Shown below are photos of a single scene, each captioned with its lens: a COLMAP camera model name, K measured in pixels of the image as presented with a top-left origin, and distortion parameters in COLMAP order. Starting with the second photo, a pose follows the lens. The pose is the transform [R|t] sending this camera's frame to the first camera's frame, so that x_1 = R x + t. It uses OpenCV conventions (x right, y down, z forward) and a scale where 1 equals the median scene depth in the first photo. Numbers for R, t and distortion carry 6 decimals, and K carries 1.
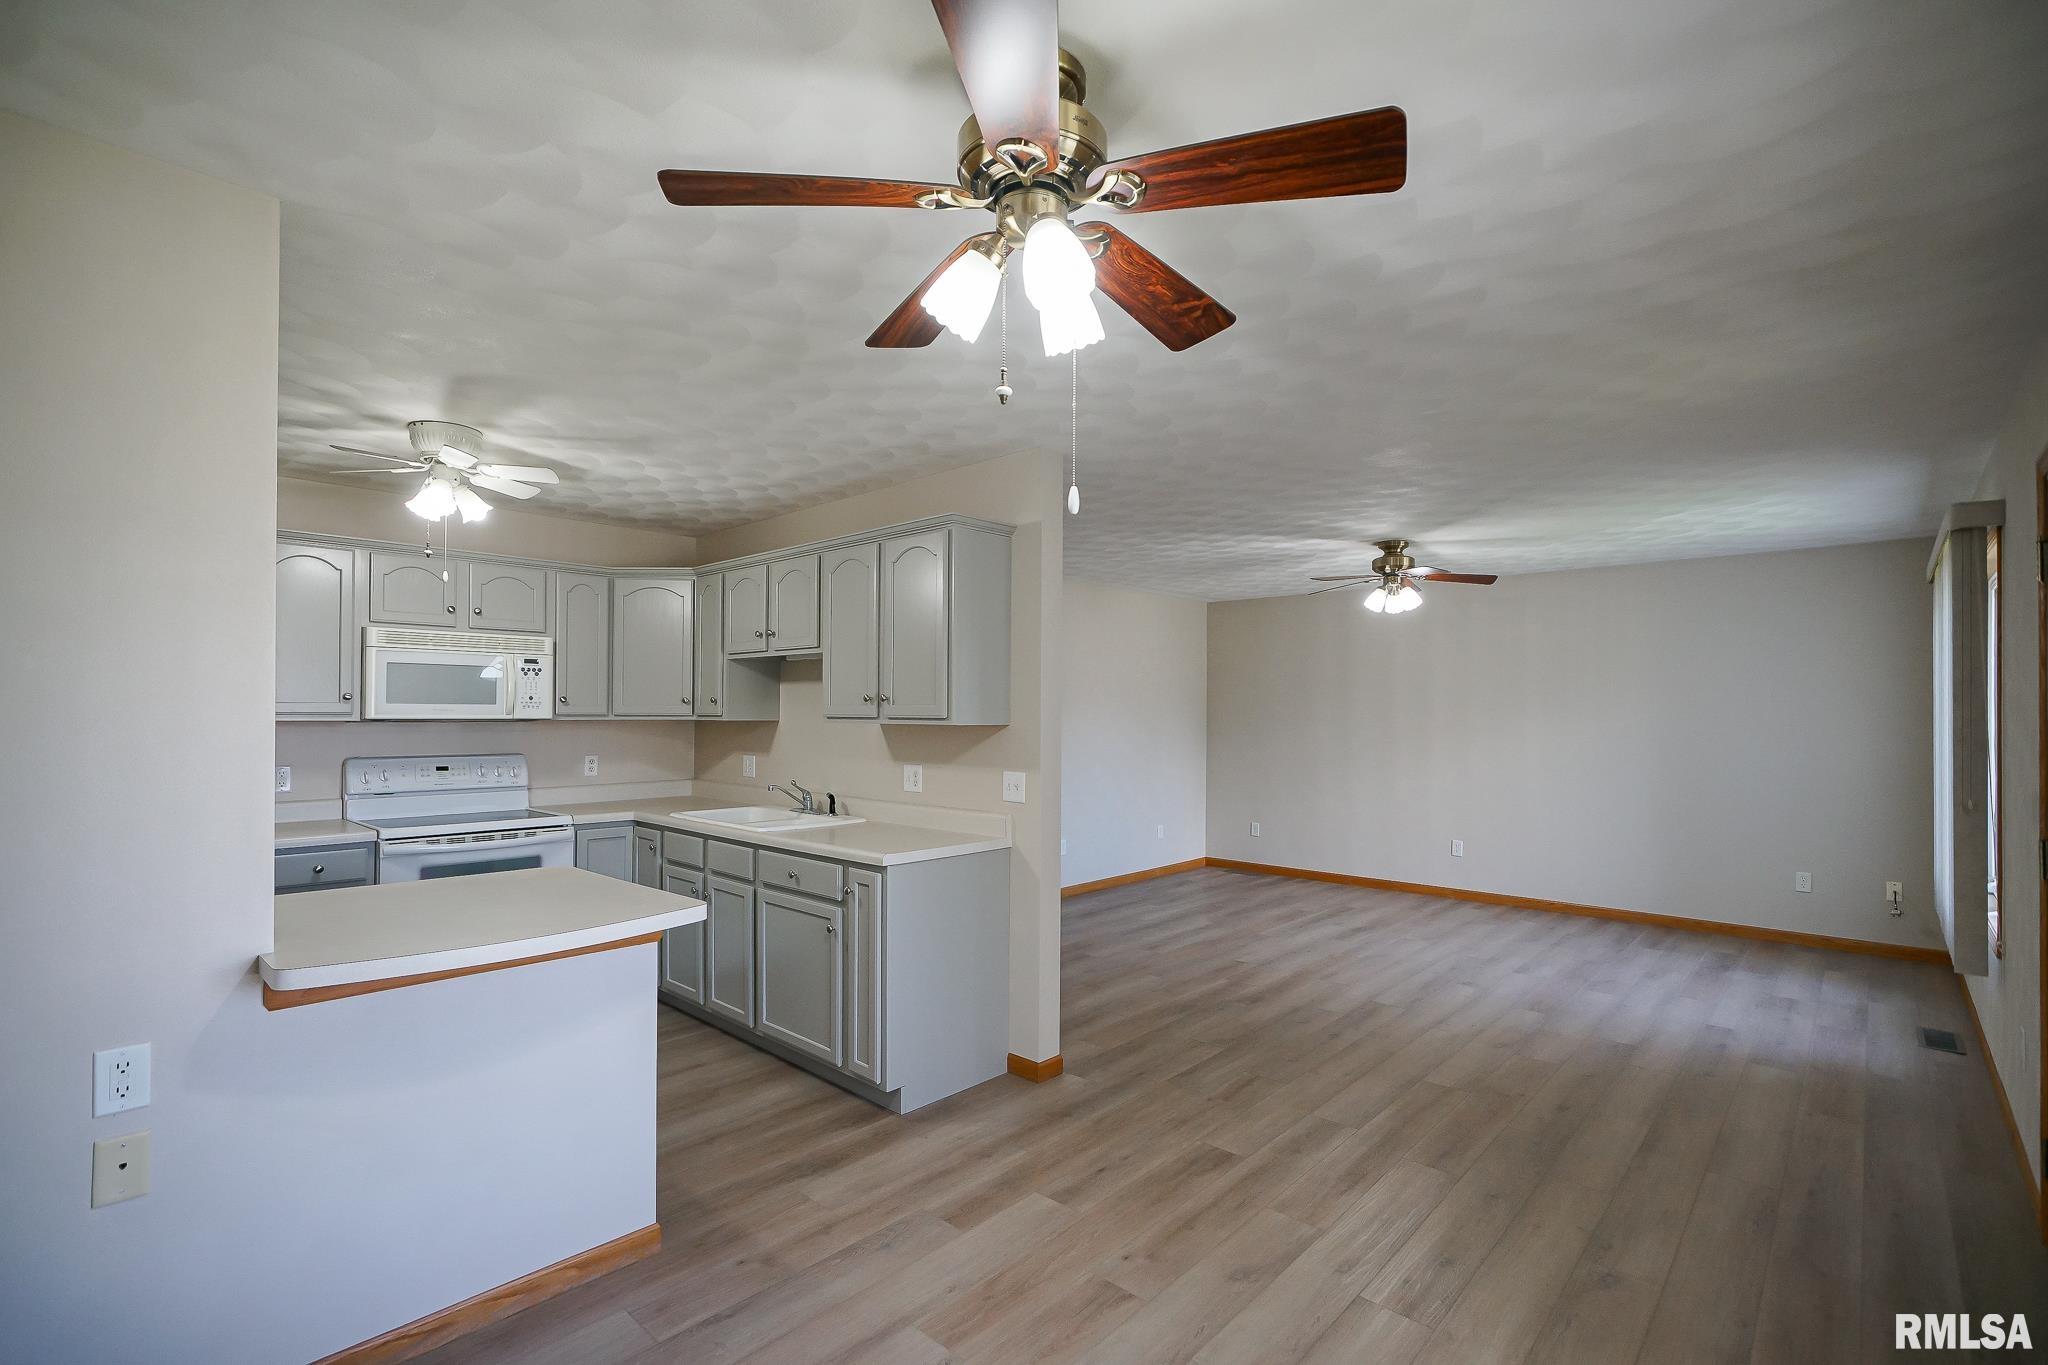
lens RADIAL K [[916.1, 0, 1029.1], [0, 916.1, 694.5], [0, 0, 1]] dist [-0.004131, 0.000483]
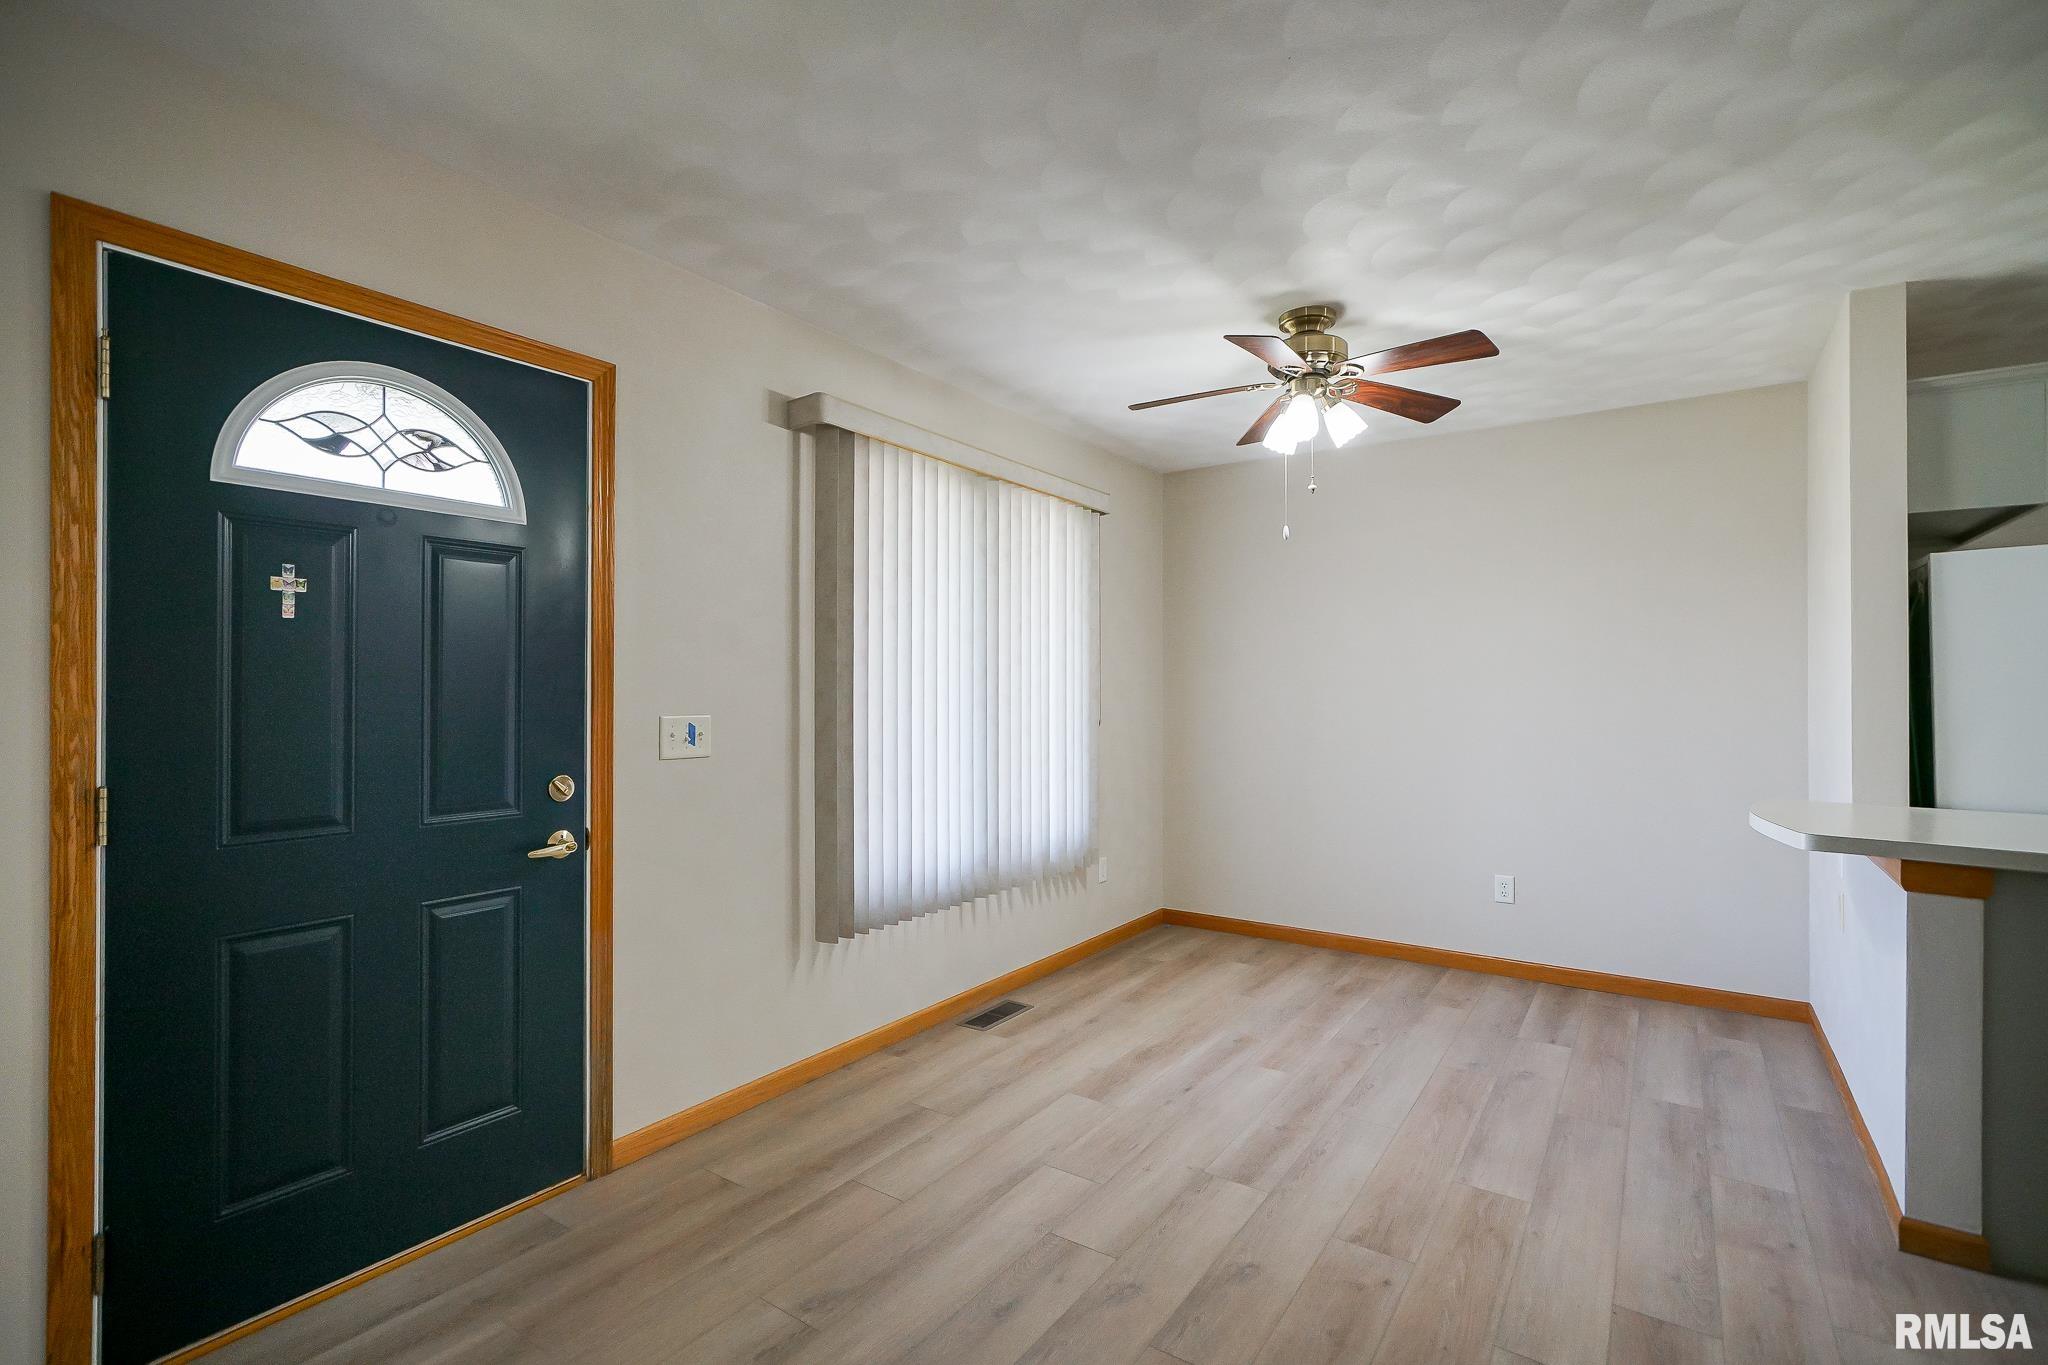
lens RADIAL K [[944.4, 0, 1016.2], [0, 944.4, 684.8], [0, 0, 1]] dist [-0.002825, 0.000197]
pose [[-0.989900, -0.005612, -0.141658, 0.298247], [-0.002117, 0.999690, -0.024806, 0.054751], [0.141753, -0.024256, -0.989605, 0.963950]]
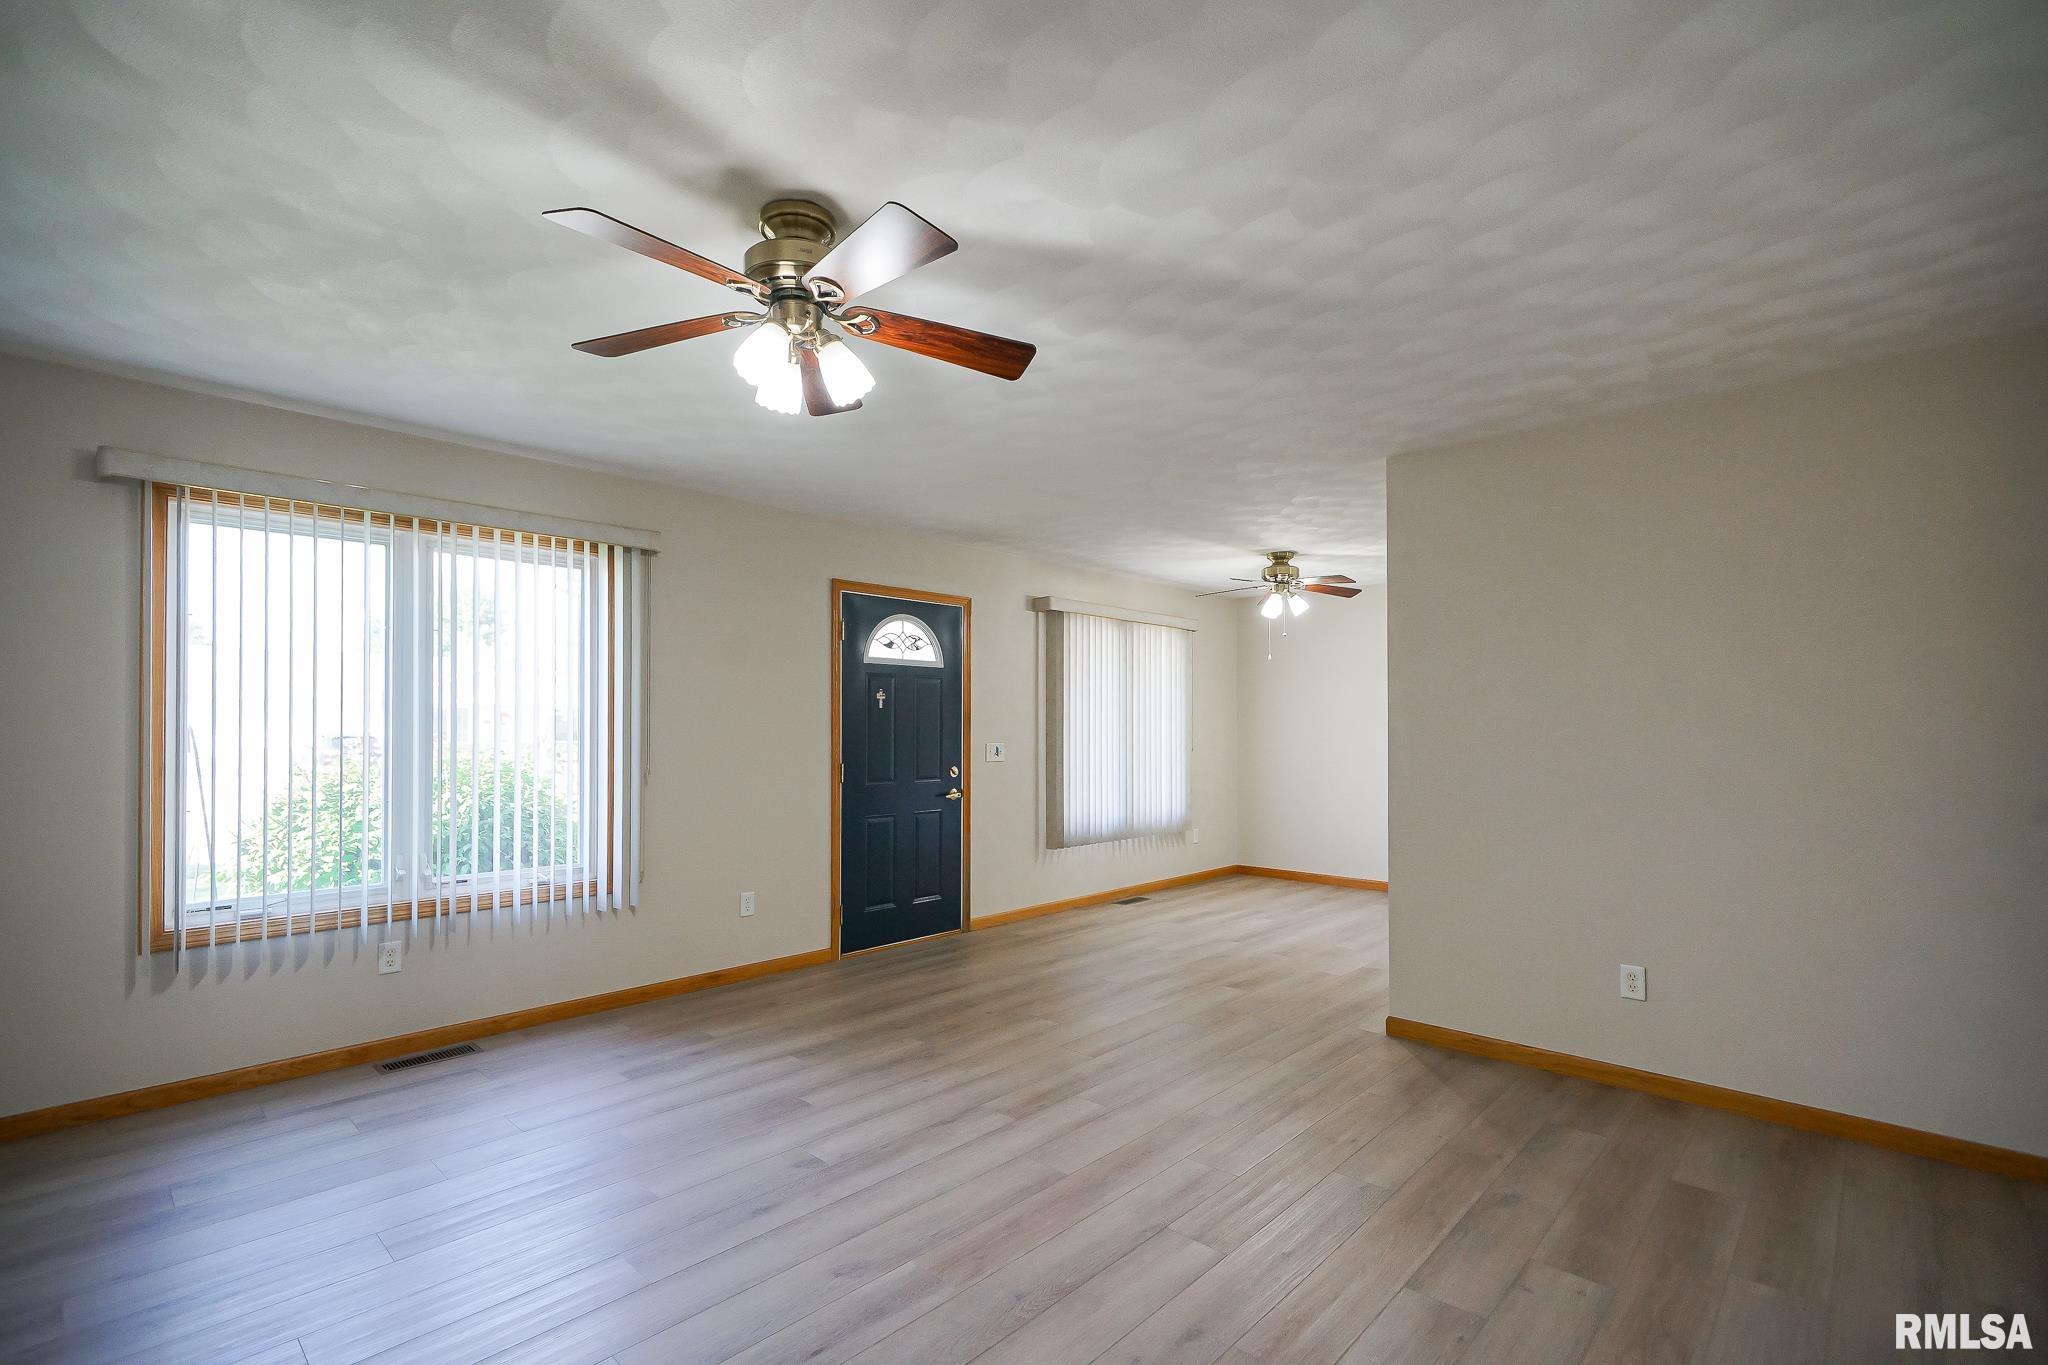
lens RADIAL K [[932.7, 0, 1030.8], [0, 932.7, 717.2], [0, 0, 1]] dist [-0.001626, 0.000029]
pose [[-0.999989, -0.004746, -0.000404, 0.368889], [-0.004732, 0.999543, -0.029855, 0.062254], [0.000546, -0.029853, -0.999554, 1.706479]]
